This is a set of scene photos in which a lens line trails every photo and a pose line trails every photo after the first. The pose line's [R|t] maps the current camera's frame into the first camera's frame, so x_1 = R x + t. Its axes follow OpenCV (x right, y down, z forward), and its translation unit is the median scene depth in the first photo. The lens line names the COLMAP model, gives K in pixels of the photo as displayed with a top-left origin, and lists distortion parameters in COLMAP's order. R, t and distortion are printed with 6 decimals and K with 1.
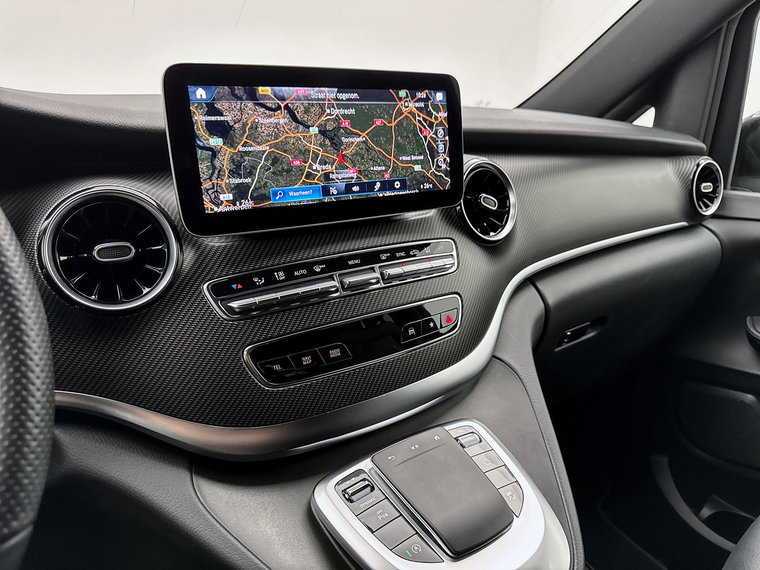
lens RADIAL K [[539.6, 0, 383.4], [0, 539.6, 289.0], [0, 0, 1]] dist [0.043689, -0.003346]
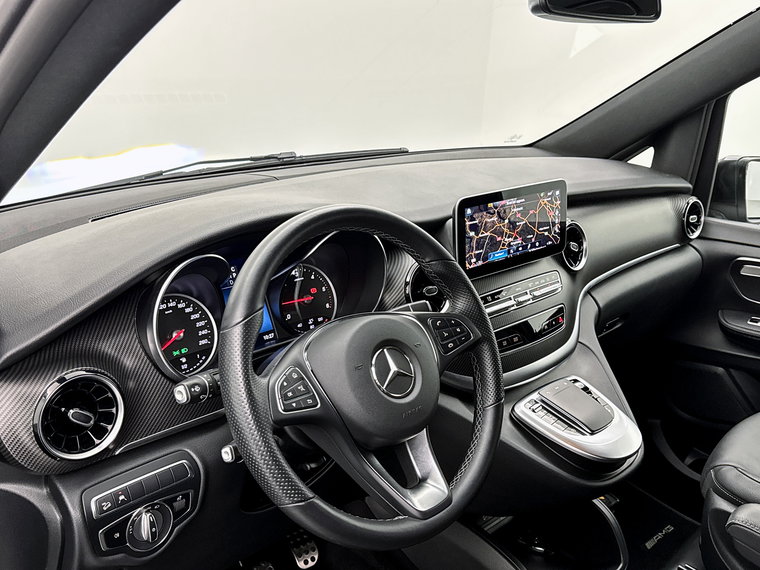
lens RADIAL K [[738.1, 0, 379.5], [0, 738.1, 283.2], [0, 0, 1]] dist [0.154248, 0.000000]
pose [[0.985761, -0.009175, 0.167904, -0.880892], [0.004519, 0.999595, 0.028094, -0.134015], [-0.168094, -0.026935, 0.985403, -1.300361]]
